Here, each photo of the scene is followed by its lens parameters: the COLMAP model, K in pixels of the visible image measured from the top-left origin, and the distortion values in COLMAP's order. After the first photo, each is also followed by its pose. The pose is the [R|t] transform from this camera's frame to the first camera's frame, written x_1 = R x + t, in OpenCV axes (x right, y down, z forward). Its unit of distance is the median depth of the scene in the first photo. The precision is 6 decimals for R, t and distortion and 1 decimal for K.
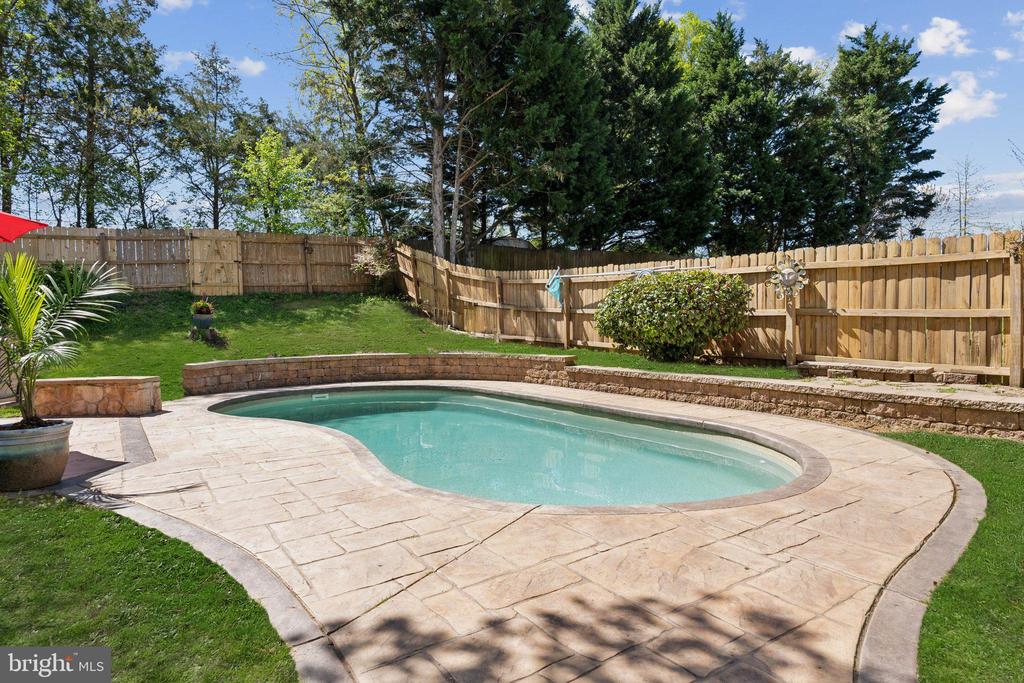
lens RADIAL K [[578.9, 0, 511.6], [0, 578.9, 338.8], [0, 0, 1]] dist [0.003609, 0.002869]
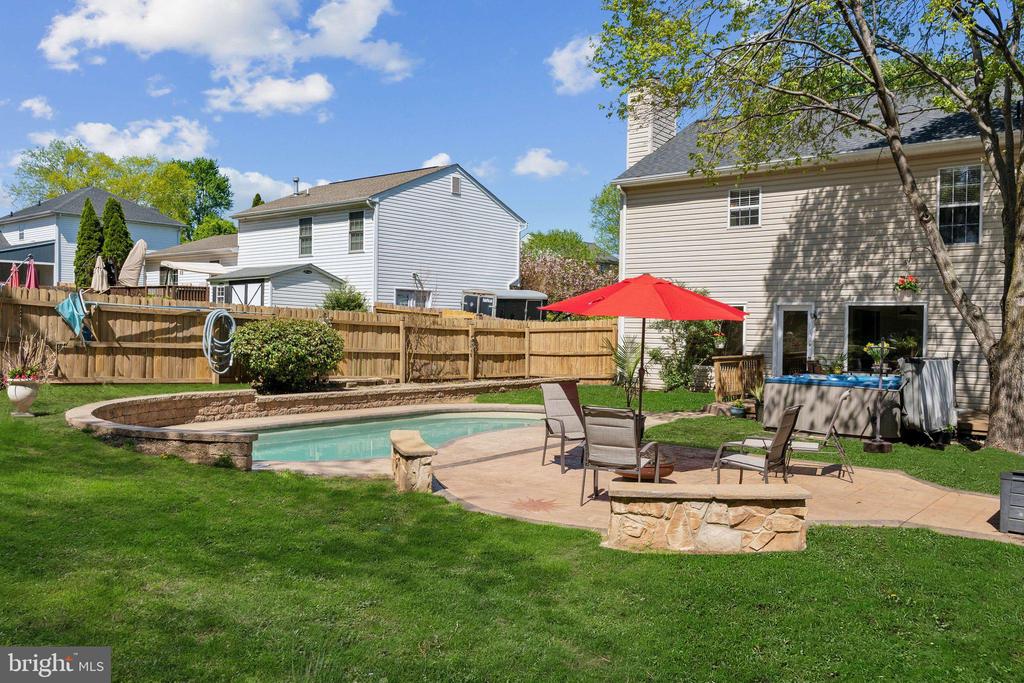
lens RADIAL K [[818.6, 0, 510.4], [0, 818.6, 342.8], [0, 0, 1]] dist [0.013681, 0.000537]
pose [[-0.259525, -0.013476, 0.965642, -1.875539], [0.004469, 0.999875, 0.015155, -0.097090], [-0.965726, 0.008249, -0.259432, 1.141763]]
